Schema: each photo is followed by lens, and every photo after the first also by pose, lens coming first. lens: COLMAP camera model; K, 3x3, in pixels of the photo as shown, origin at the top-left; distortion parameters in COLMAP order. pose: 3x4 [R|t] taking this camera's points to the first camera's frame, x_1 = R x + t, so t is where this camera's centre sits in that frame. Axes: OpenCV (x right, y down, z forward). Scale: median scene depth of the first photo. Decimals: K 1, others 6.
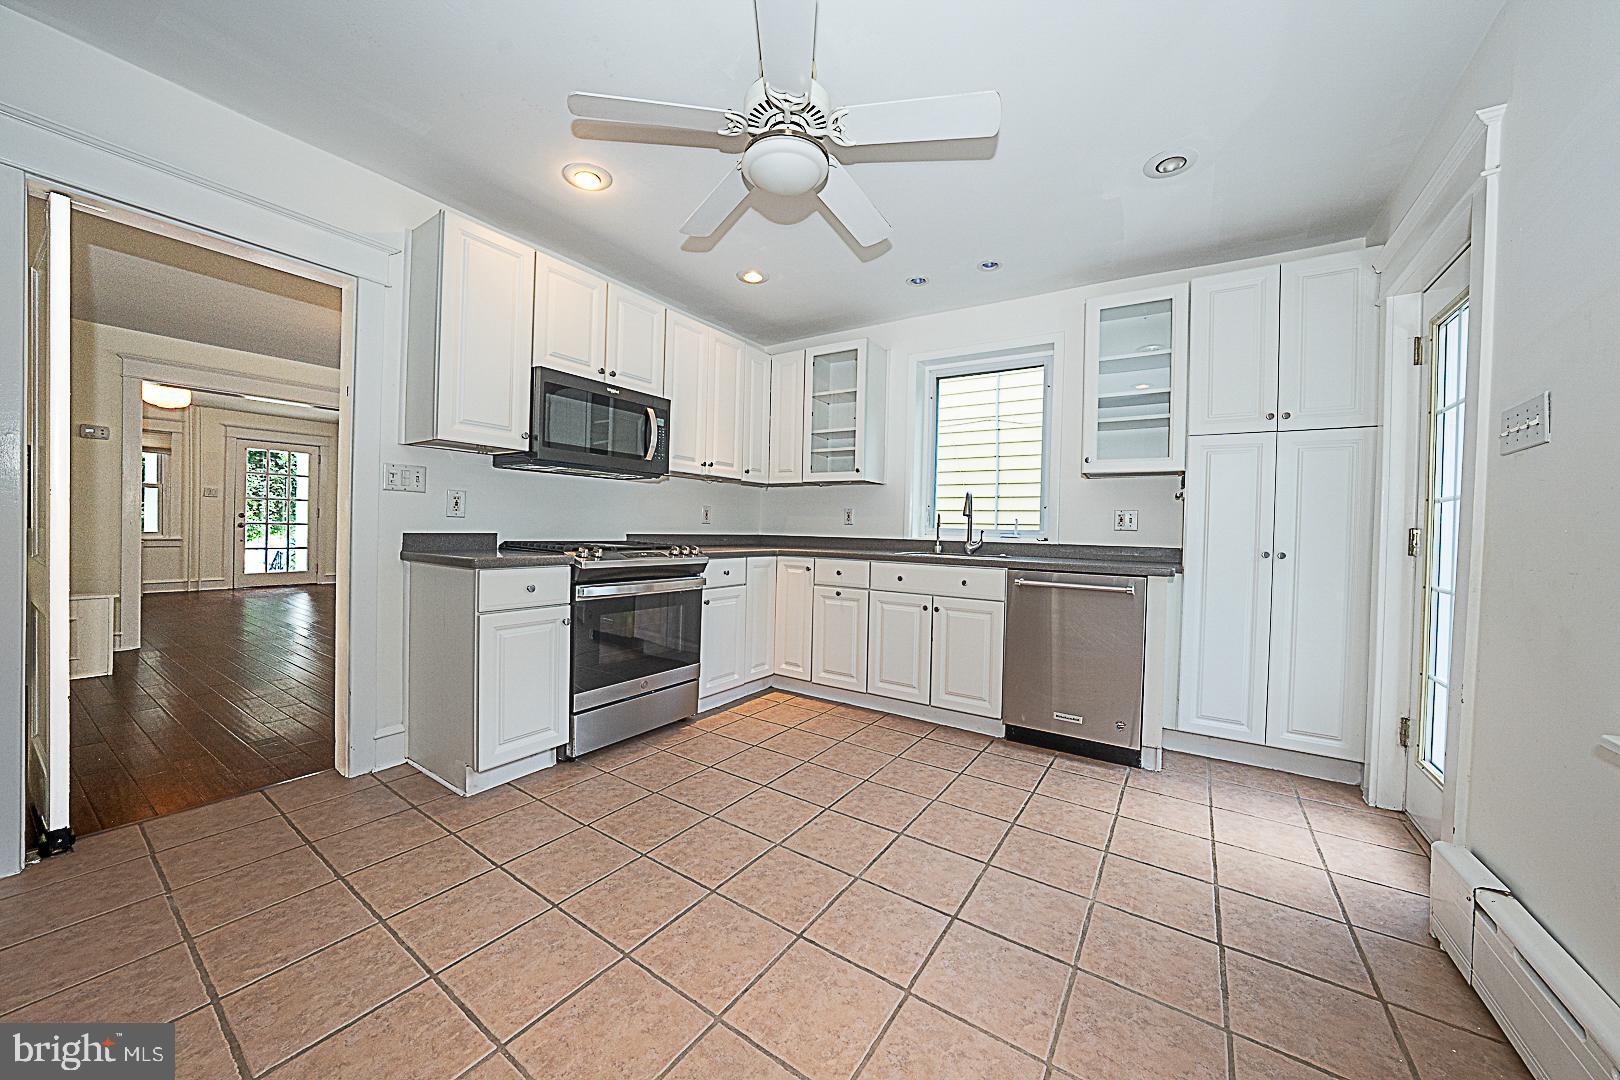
lens RADIAL K [[559.9, 0, 810.7], [0, 559.9, 534.8], [0, 0, 1]] dist [-0.009689, 0.000961]
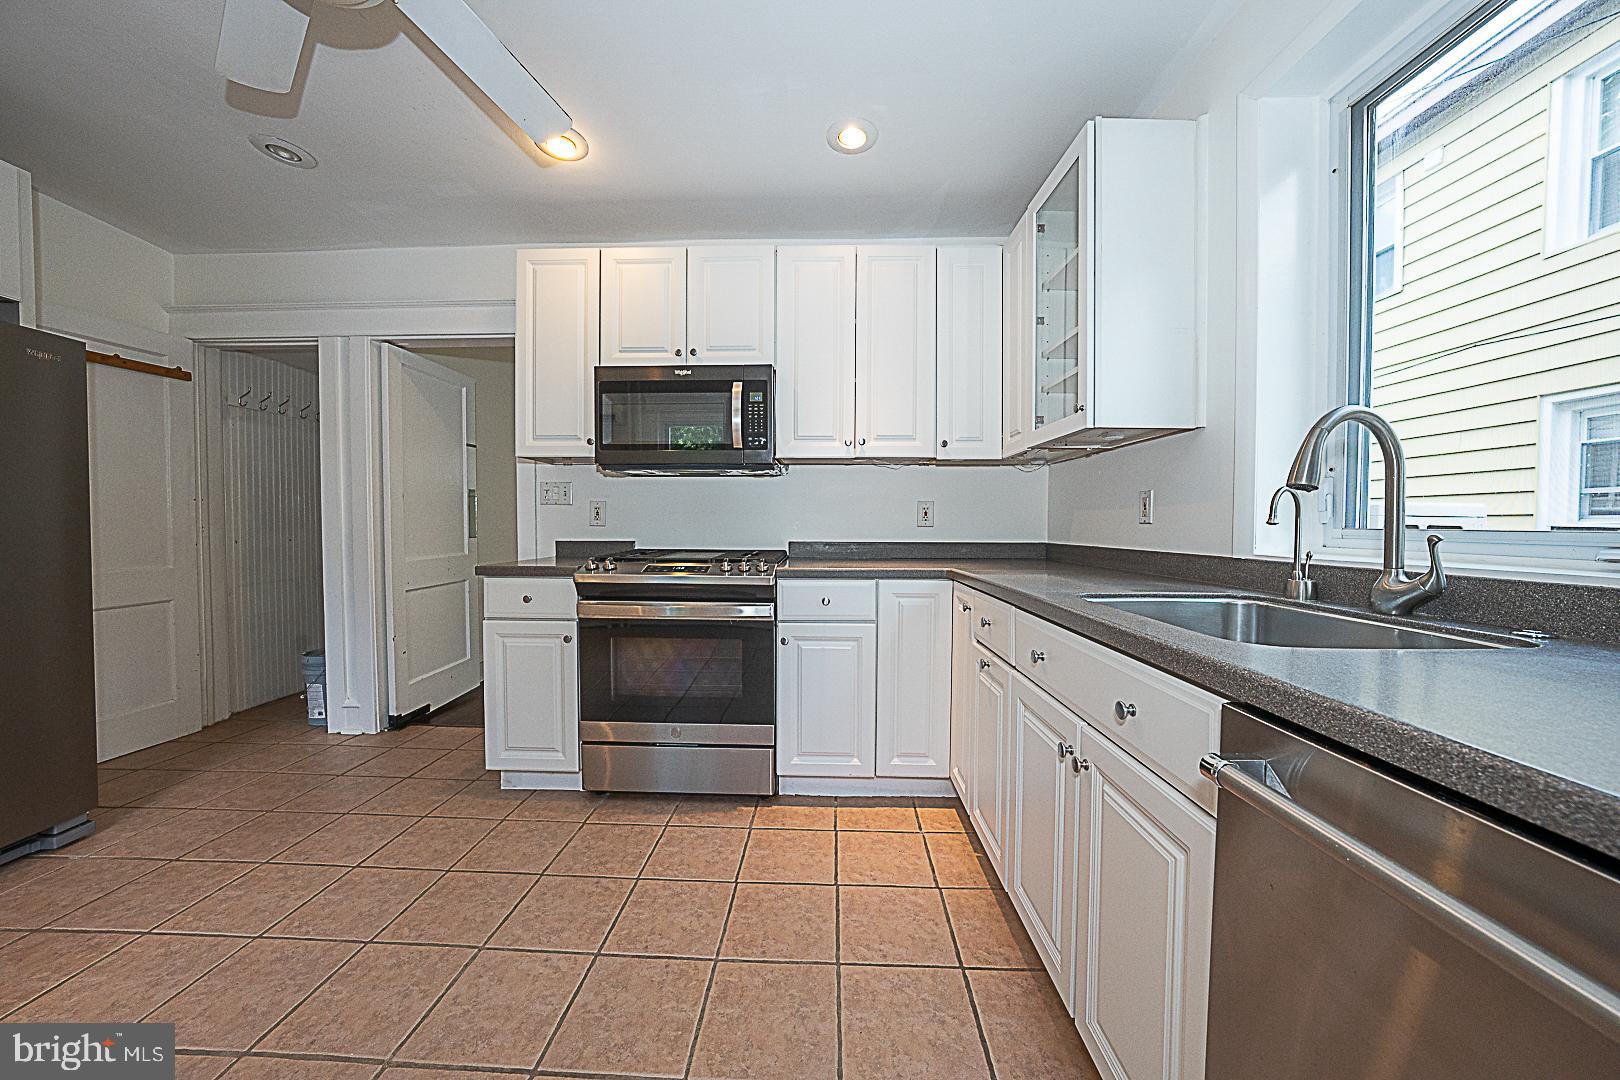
lens RADIAL K [[559.9, 0, 810.6], [0, 559.9, 536.7], [0, 0, 1]] dist [-0.009689, 0.000961]
pose [[0.528069, -0.003630, -0.849194, 0.462488], [-0.000592, 0.999989, -0.004643, -0.006466], [0.849202, 0.002955, 0.528061, 0.718902]]
